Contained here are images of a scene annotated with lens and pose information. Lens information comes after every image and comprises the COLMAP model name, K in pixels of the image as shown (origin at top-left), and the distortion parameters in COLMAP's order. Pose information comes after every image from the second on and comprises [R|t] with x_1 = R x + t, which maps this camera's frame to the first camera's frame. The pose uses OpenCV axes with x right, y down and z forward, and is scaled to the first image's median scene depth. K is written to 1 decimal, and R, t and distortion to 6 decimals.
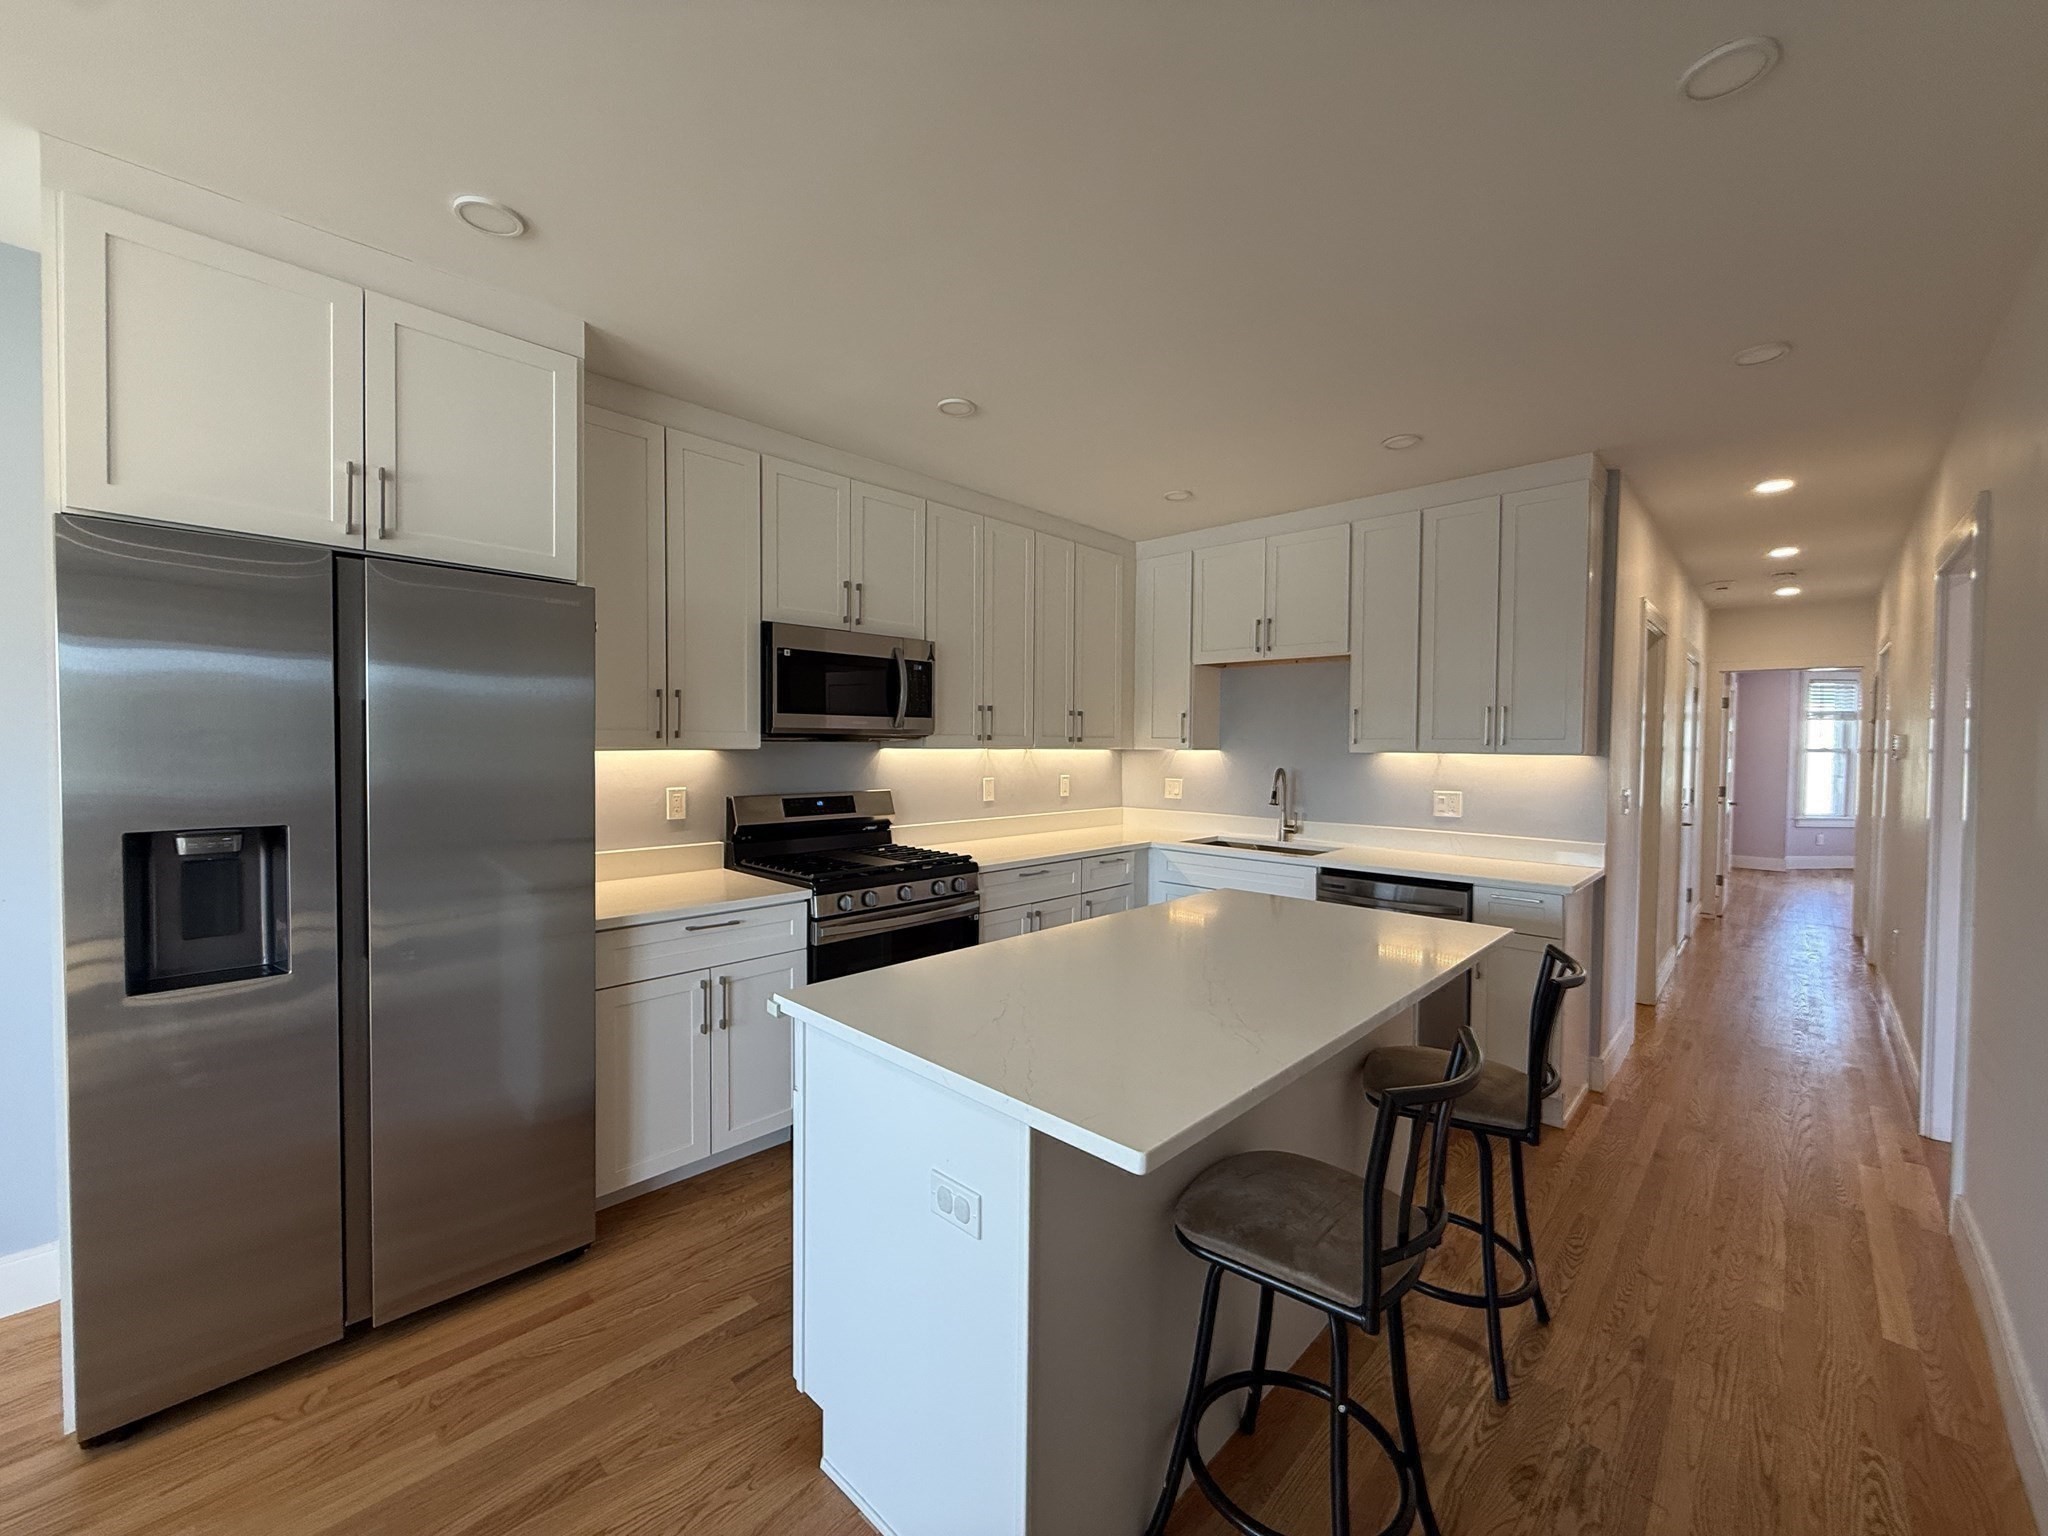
lens RADIAL K [[815.4, 0, 1017.8], [0, 815.4, 768.7], [0, 0, 1]] dist [-0.001158, 0.000132]
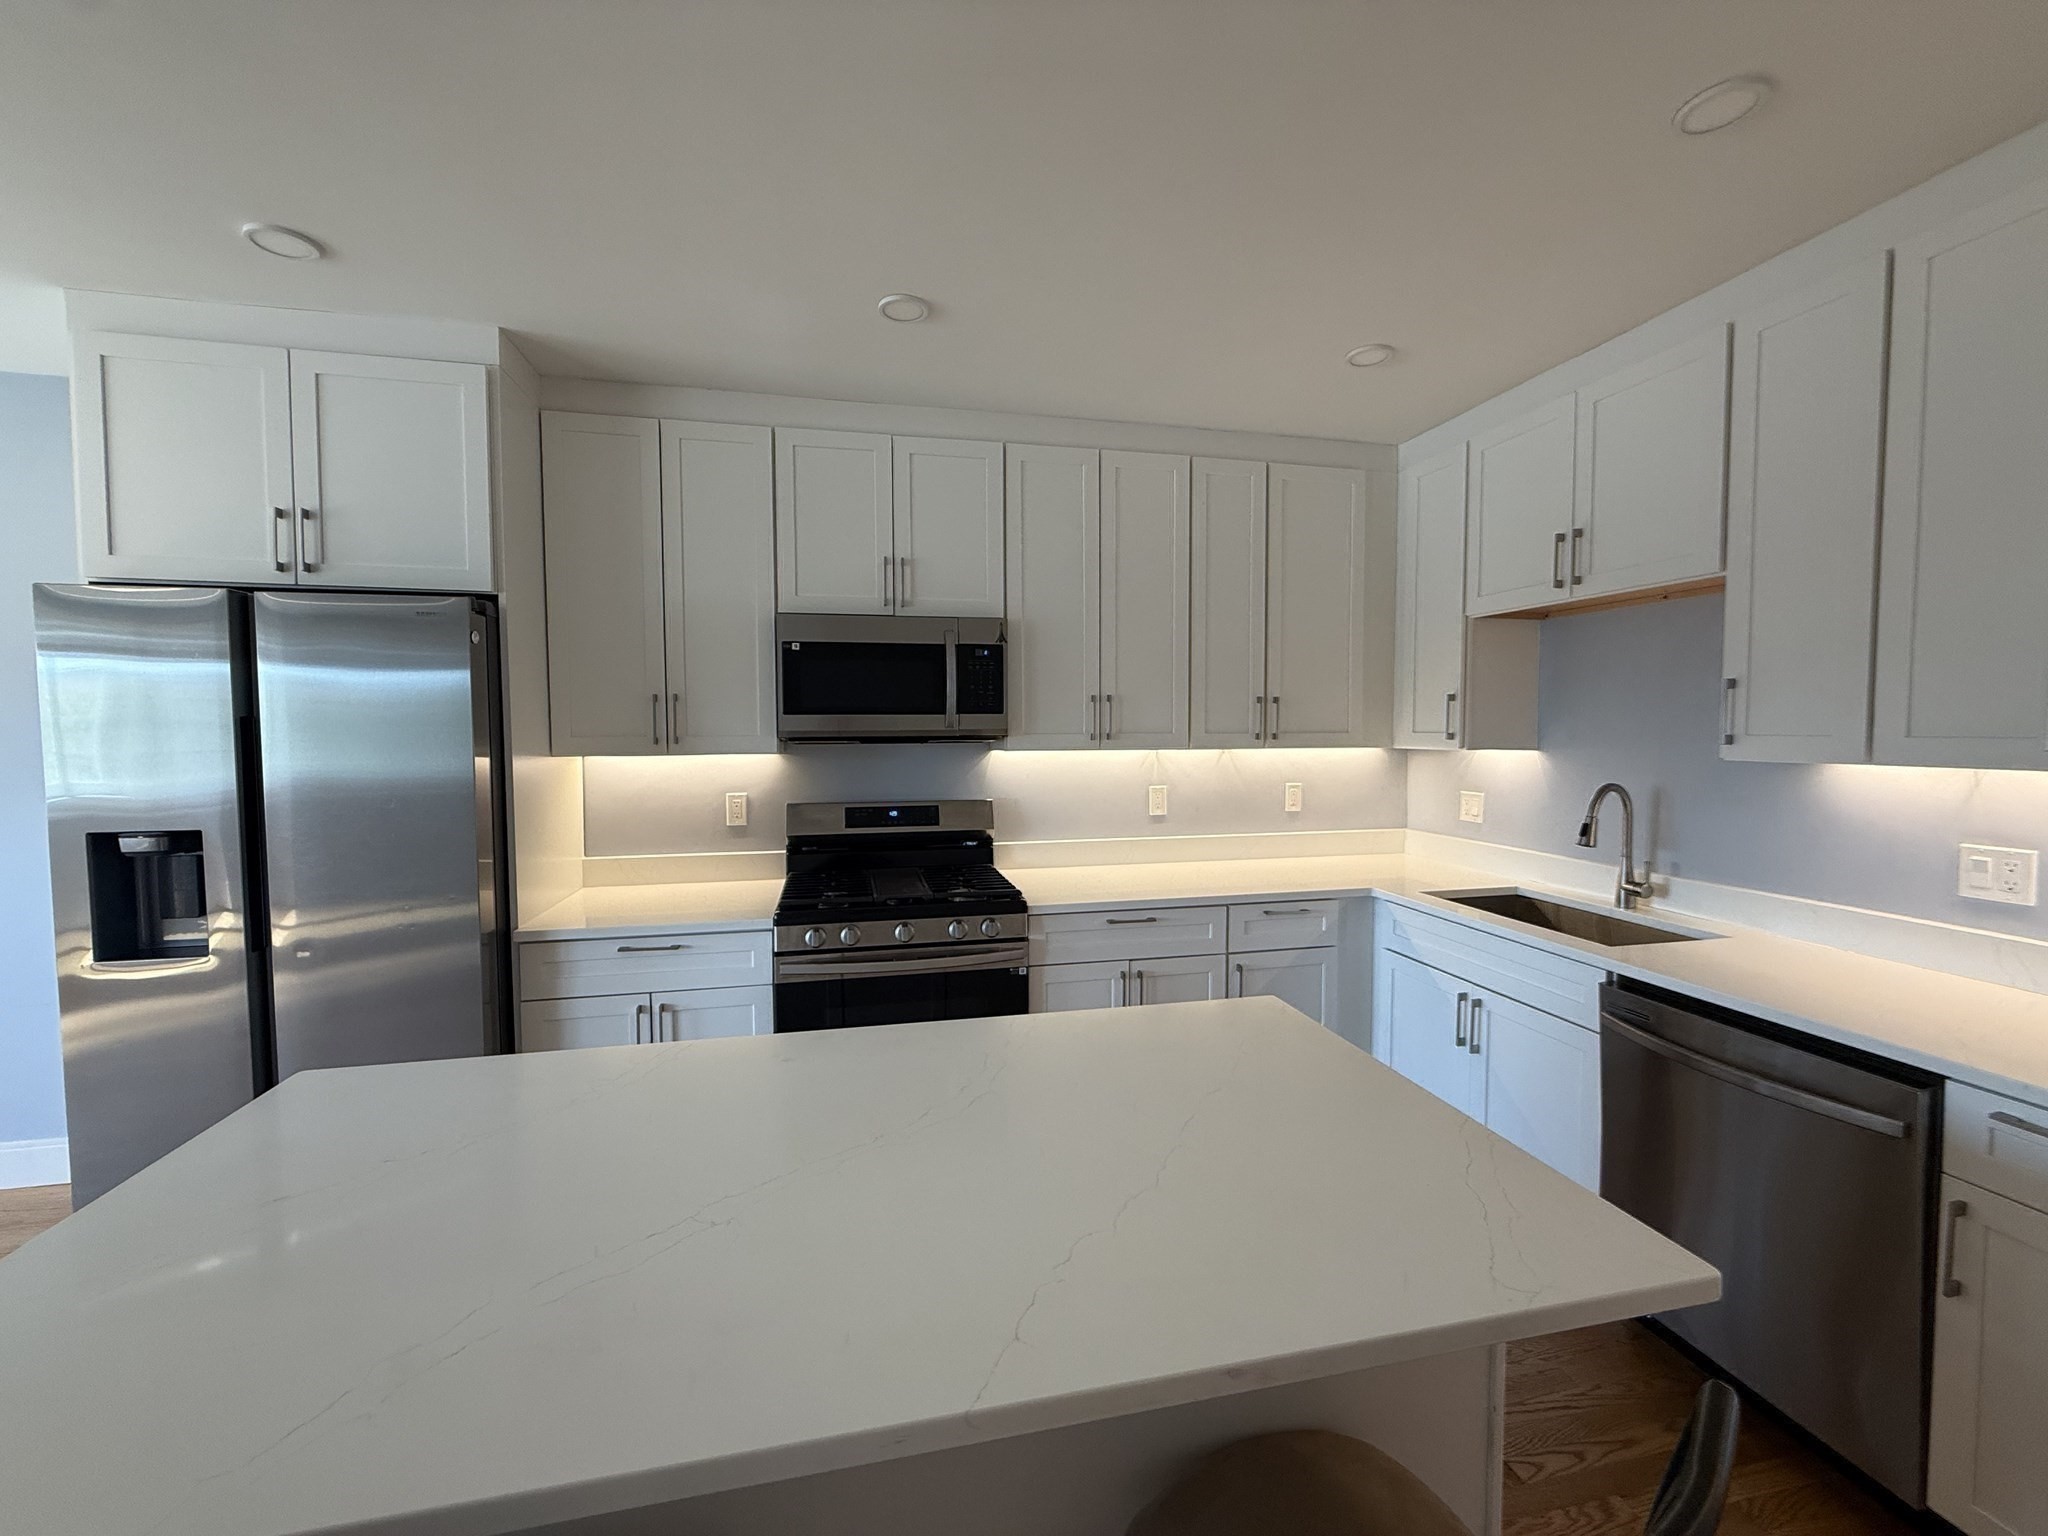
lens RADIAL K [[815.4, 0, 1017.8], [0, 815.4, 770.4], [0, 0, 1]] dist [-0.001158, 0.000132]
pose [[0.832023, 0.018217, -0.554441, 0.338856], [-0.007197, 0.999731, 0.022047, -0.023620], [0.554694, -0.014353, 0.831931, 0.323341]]
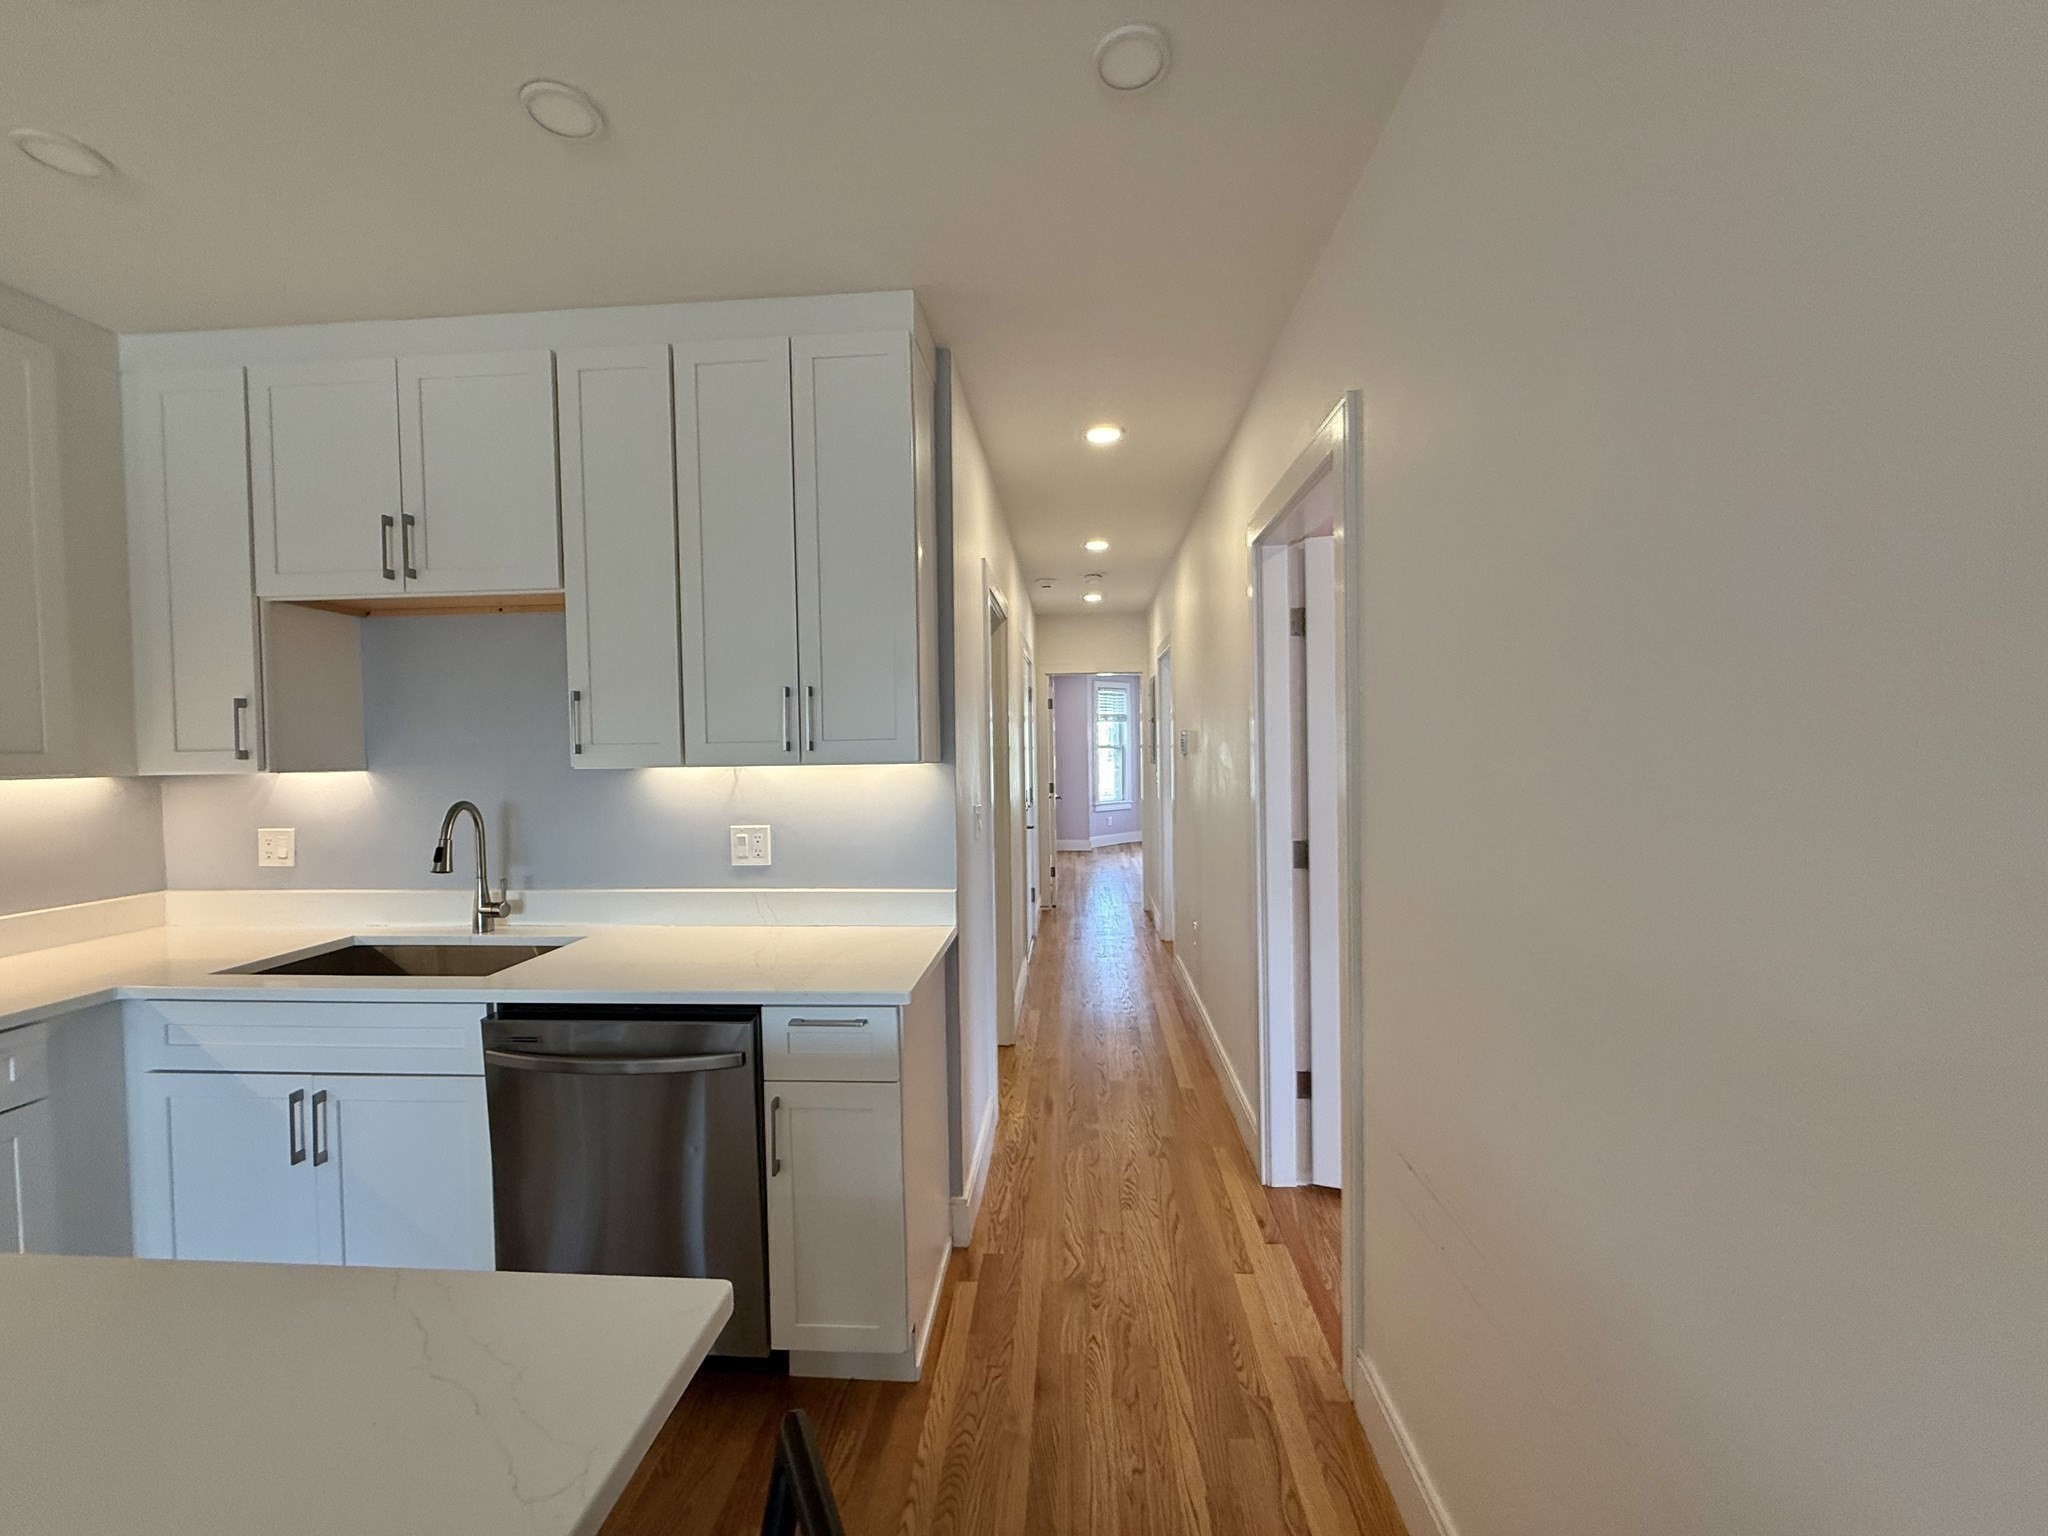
lens RADIAL K [[815.4, 0, 1019.7], [0, 815.4, 765.3], [0, 0, 1]] dist [-0.001158, 0.000132]
pose [[0.769343, -0.034831, 0.637885, 0.305186], [0.042005, 0.999110, 0.003893, -0.013397], [-0.637453, 0.023799, 0.770121, 0.403623]]
